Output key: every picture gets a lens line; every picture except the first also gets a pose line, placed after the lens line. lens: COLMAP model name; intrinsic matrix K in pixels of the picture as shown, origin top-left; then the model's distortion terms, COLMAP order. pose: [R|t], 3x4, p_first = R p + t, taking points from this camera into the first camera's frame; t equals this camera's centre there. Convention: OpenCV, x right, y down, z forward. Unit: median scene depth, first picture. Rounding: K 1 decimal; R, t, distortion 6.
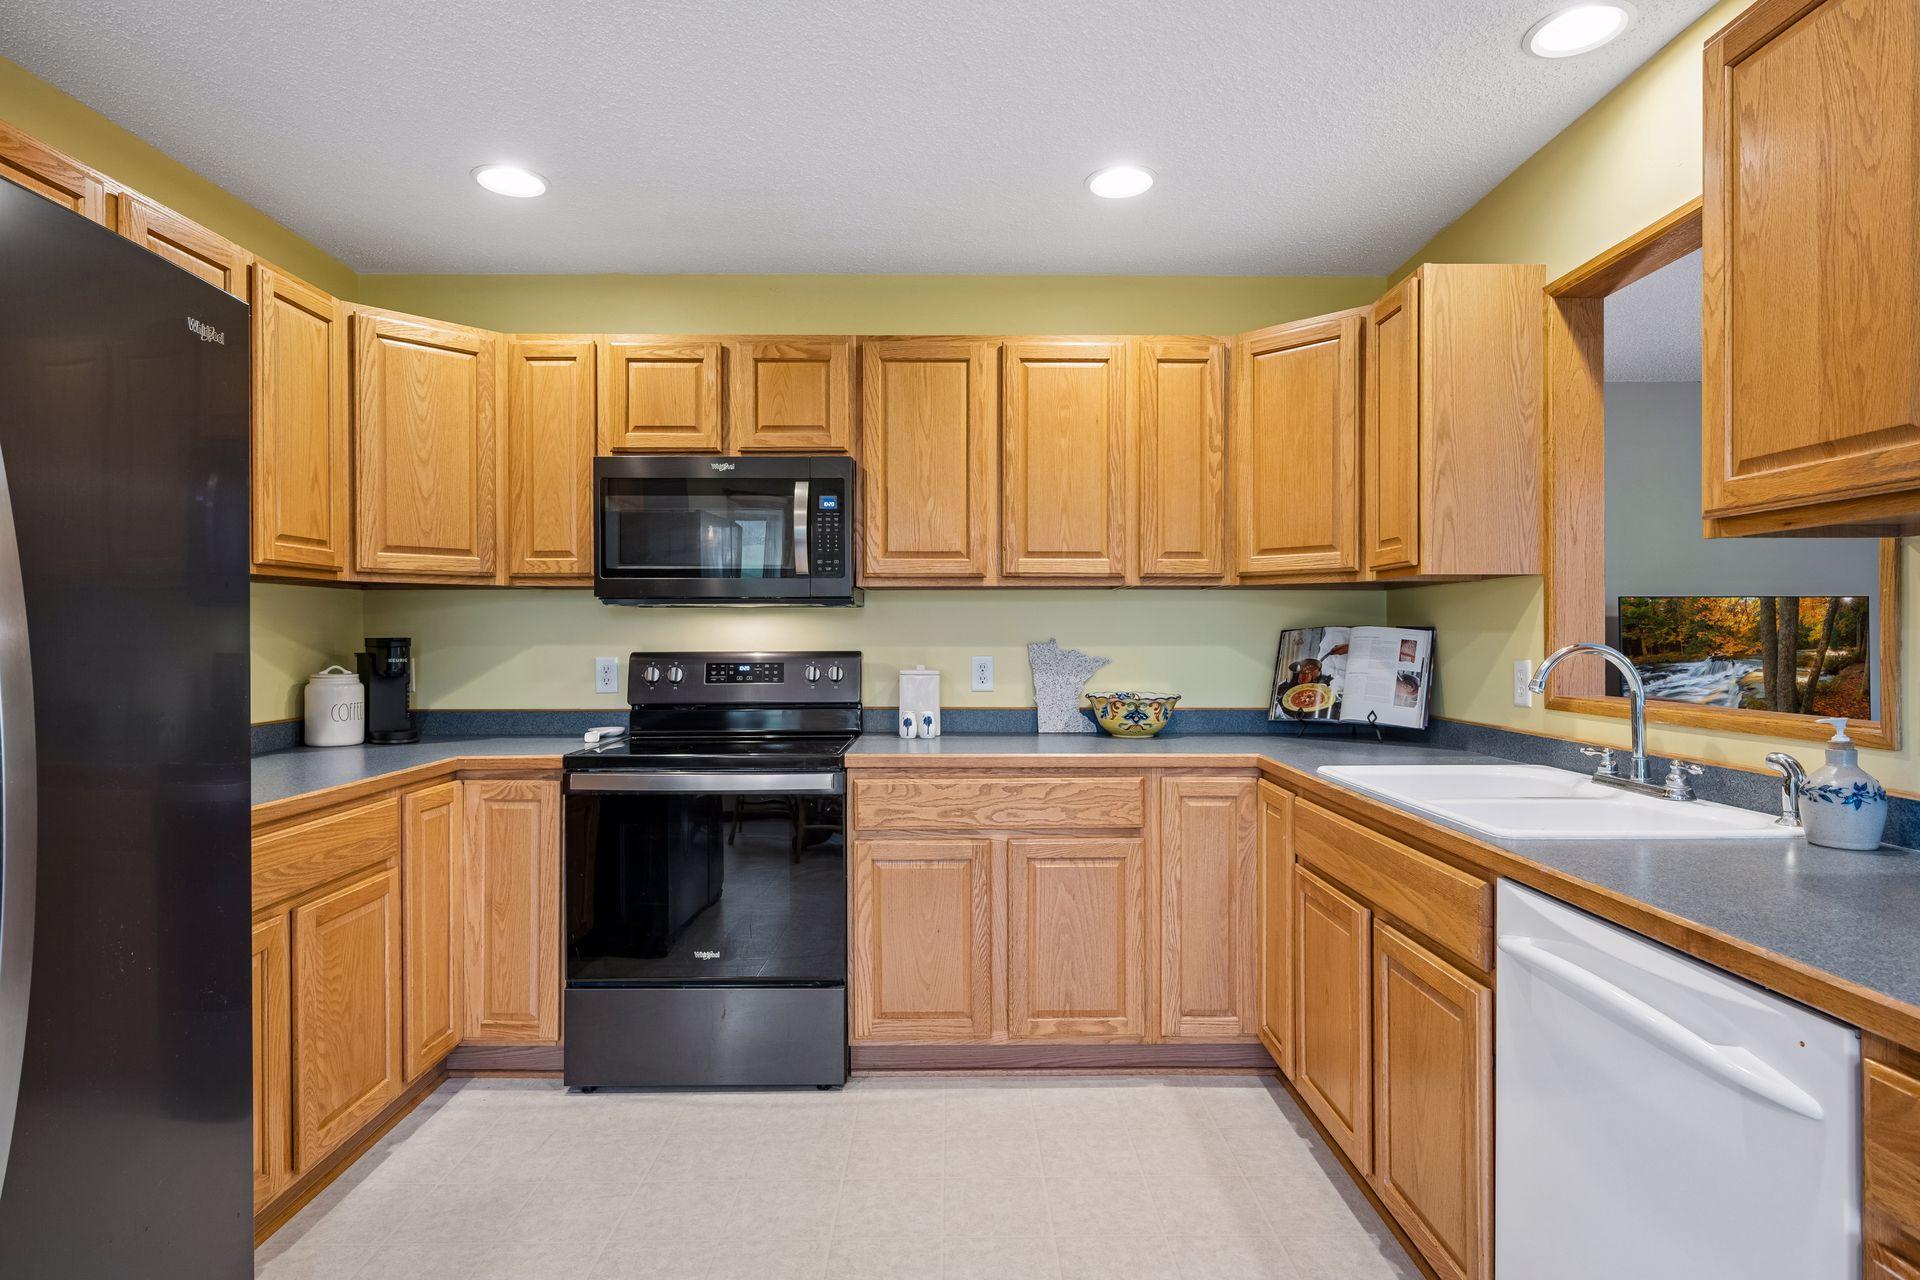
lens RADIAL K [[1005.1, 0, 960.6], [0, 1005.1, 640.8], [0, 0, 1]] dist [0.002121, -0.000887]
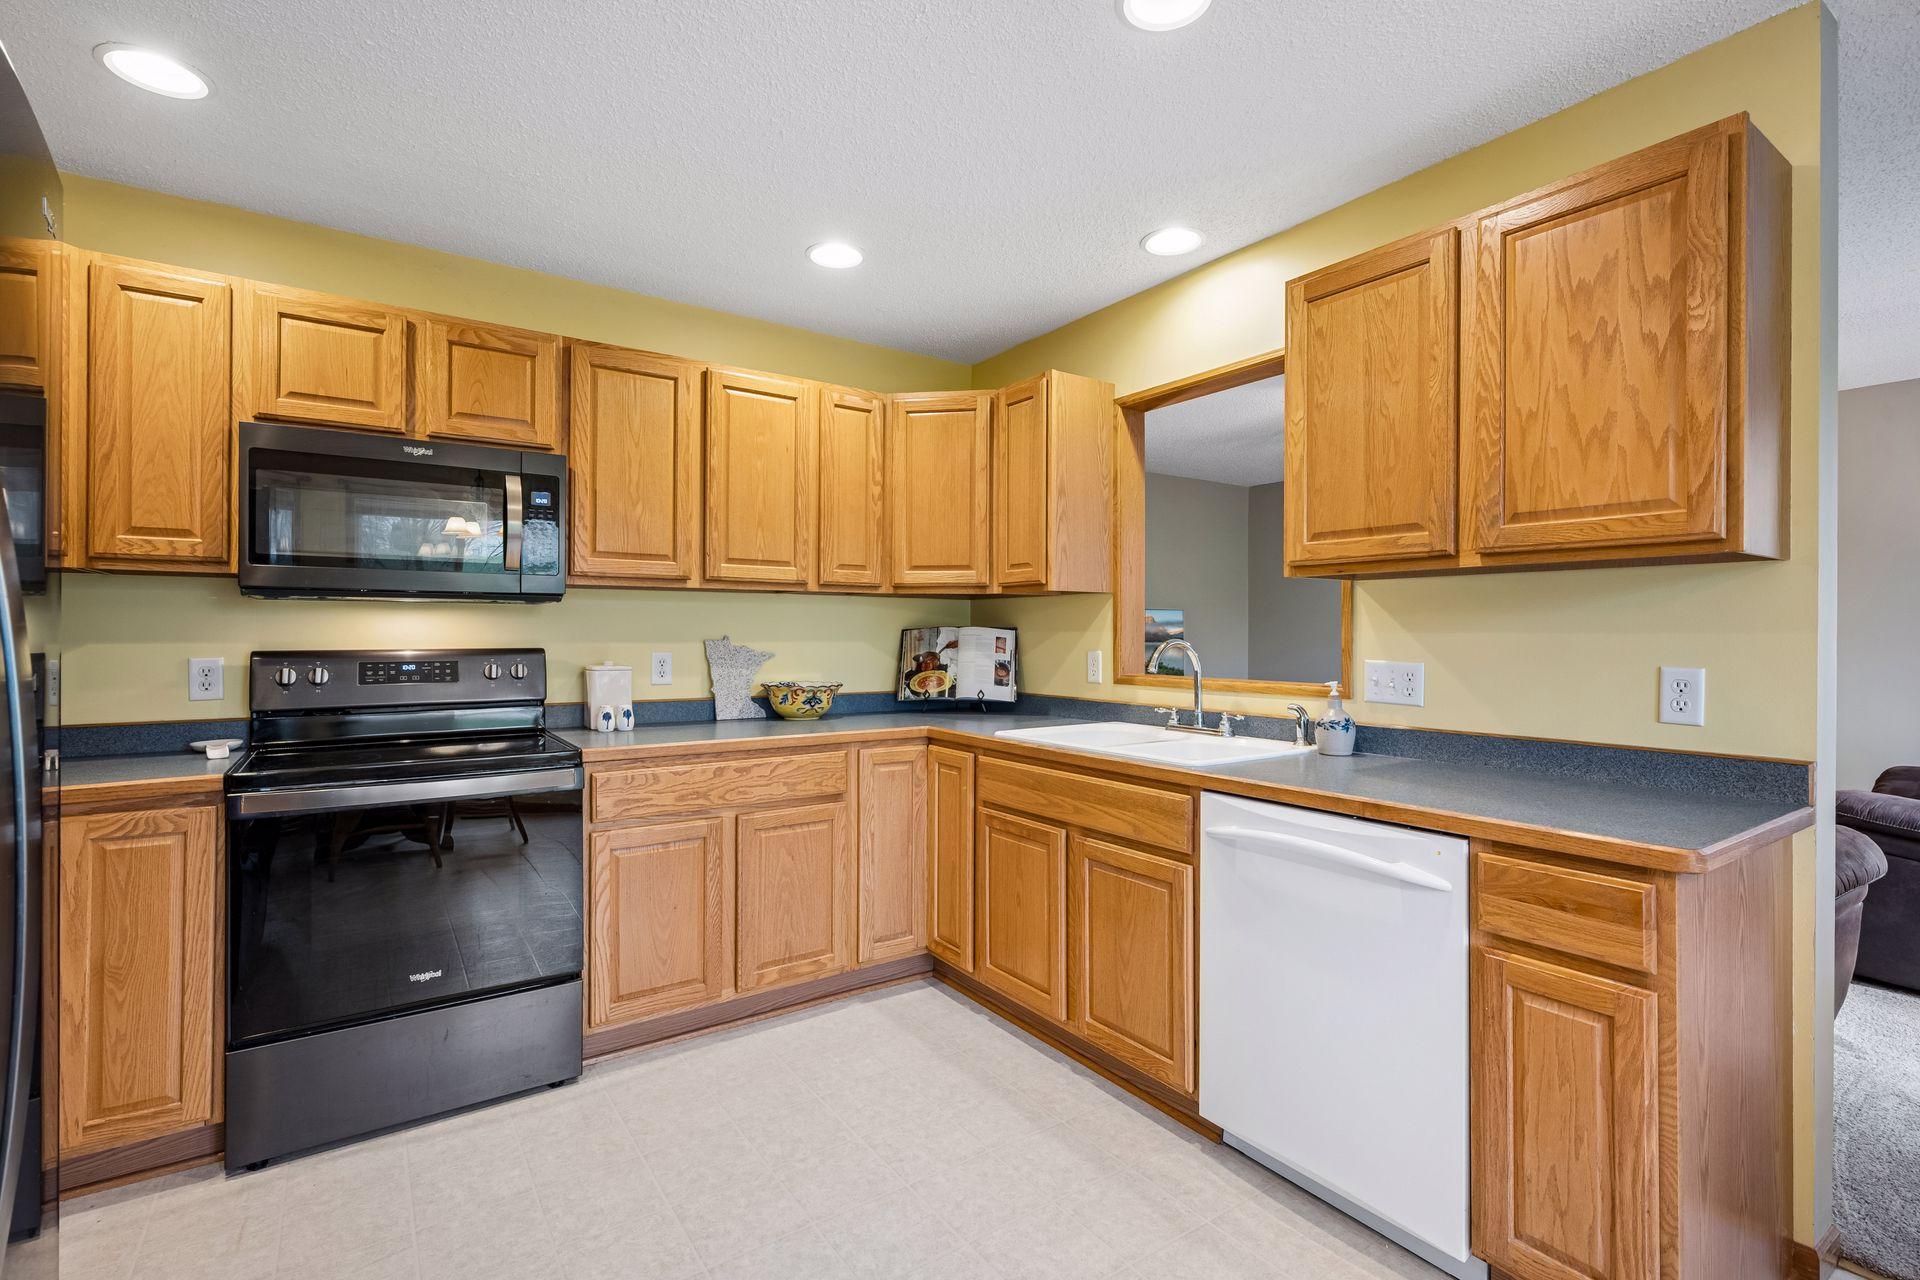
lens RADIAL K [[879.6, 0, 958.5], [0, 879.6, 631.6], [0, 0, 1]] dist [0.001468, 0.000071]
pose [[0.829998, 0.003686, 0.557755, -0.294797], [0.000026, 0.999978, -0.006647, -0.000391], [-0.557767, 0.005532, 0.829979, 0.047971]]
